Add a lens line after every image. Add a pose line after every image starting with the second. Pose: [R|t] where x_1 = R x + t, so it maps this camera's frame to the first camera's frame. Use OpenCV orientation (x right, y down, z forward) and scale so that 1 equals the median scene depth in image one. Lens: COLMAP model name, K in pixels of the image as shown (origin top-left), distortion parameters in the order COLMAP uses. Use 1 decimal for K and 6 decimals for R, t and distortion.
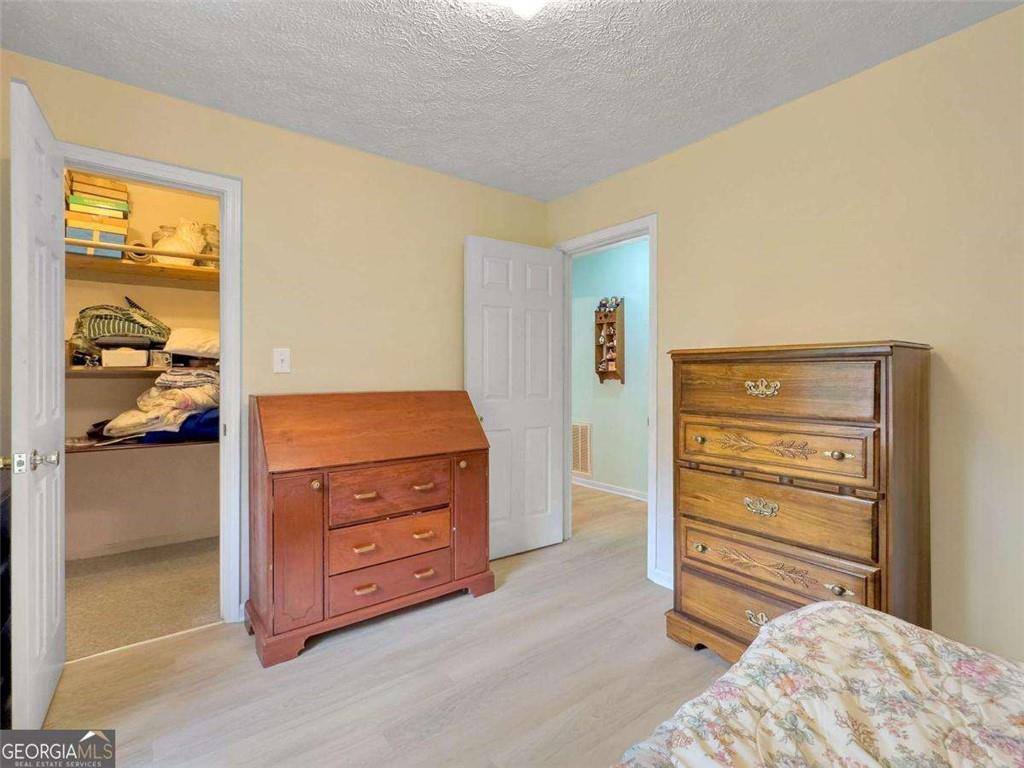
lens RADIAL K [[485.8, 0, 510.4], [0, 485.8, 373.8], [0, 0, 1]] dist [-0.002709, 0.000201]
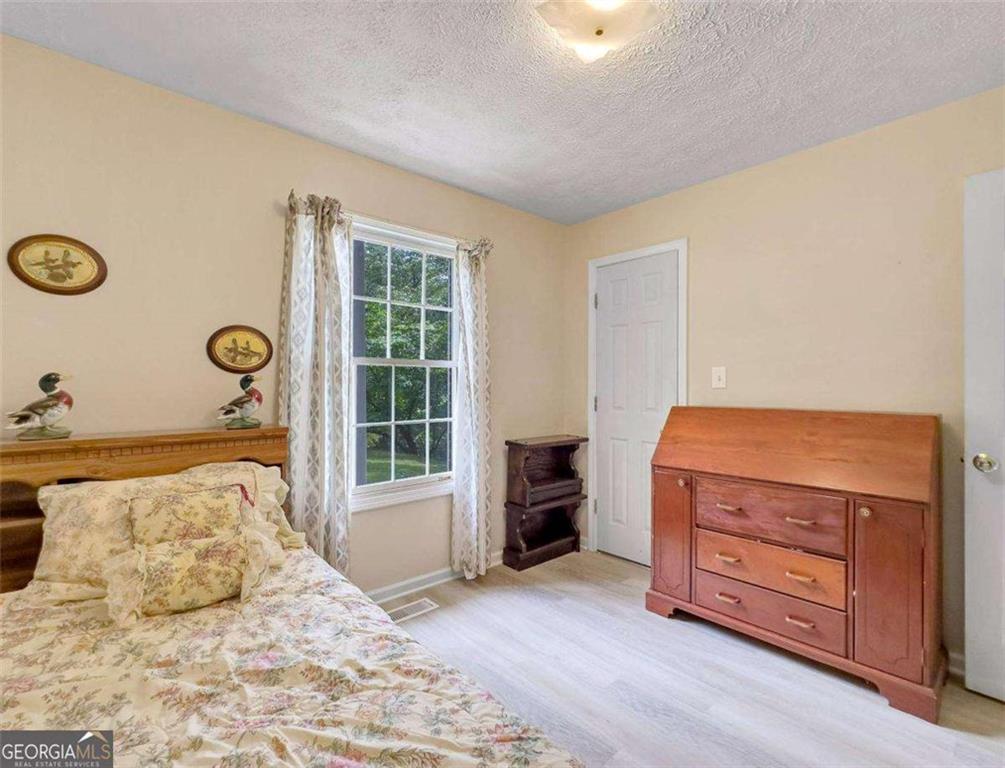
lens RADIAL K [[467.5, 0, 502.5], [0, 467.5, 384.0], [0, 0, 1]] dist [-0.000050, -0.000233]
pose [[0.086034, -0.002877, -0.996288, 0.641606], [-0.007250, 0.999968, -0.003513, -0.005074], [0.996266, 0.007525, 0.086010, 0.425735]]
